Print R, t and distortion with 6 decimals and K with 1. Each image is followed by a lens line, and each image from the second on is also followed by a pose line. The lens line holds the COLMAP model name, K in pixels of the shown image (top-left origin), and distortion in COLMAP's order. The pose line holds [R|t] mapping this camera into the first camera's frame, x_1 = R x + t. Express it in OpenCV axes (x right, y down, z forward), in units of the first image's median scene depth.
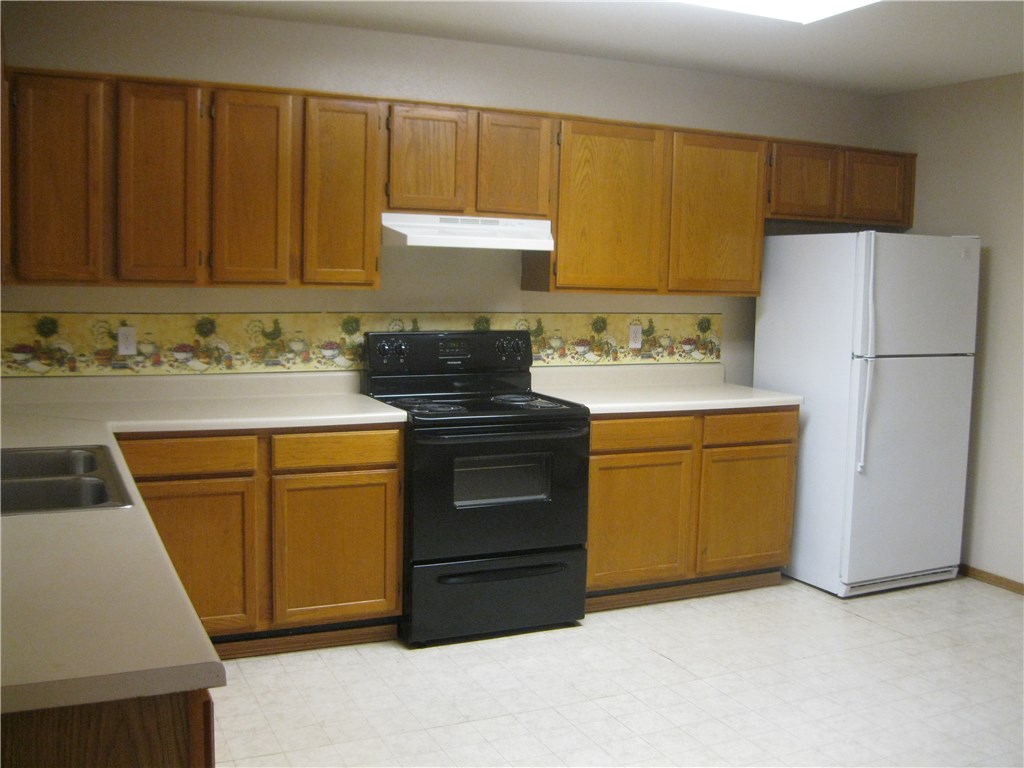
lens RADIAL K [[1032.7, 0, 512.0], [0, 1032.7, 384.0], [0, 0, 1]] dist [-0.135525, 0.014507]
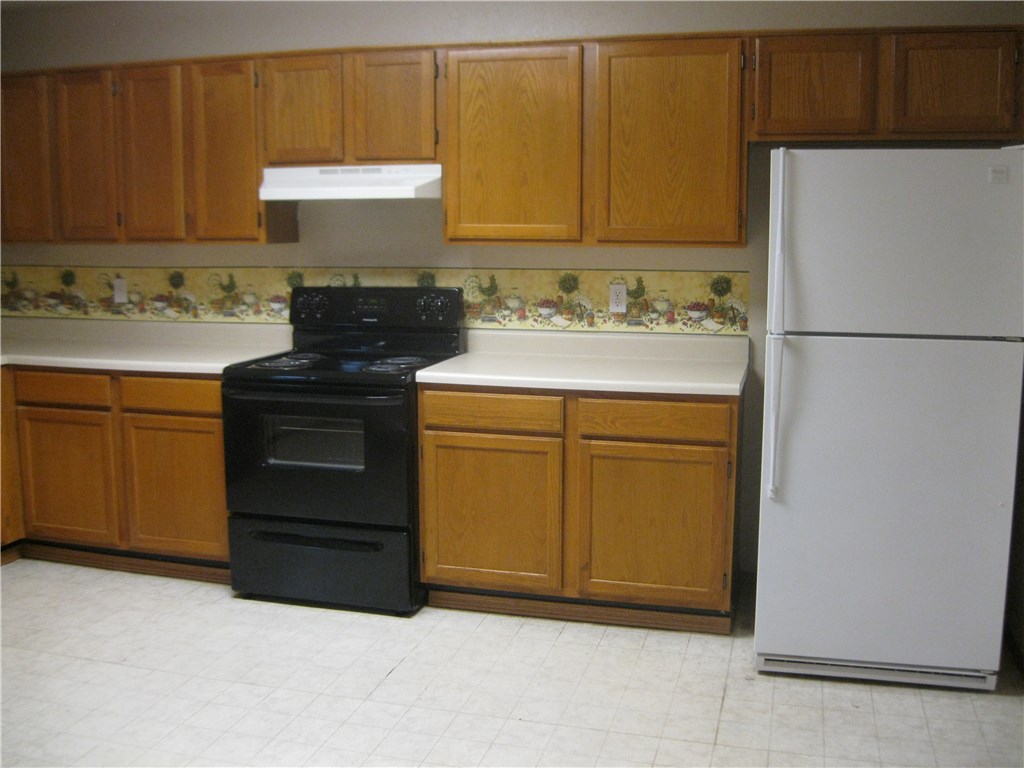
lens RADIAL K [[1059.4, 0, 512.0], [0, 1059.4, 384.0], [0, 0, 1]] dist [-0.132601, 0.010378]
pose [[0.755658, 0.075426, -0.650609, 0.679242], [-0.052868, 0.997130, 0.054194, -0.021492], [0.652830, -0.006556, 0.757476, 0.343795]]
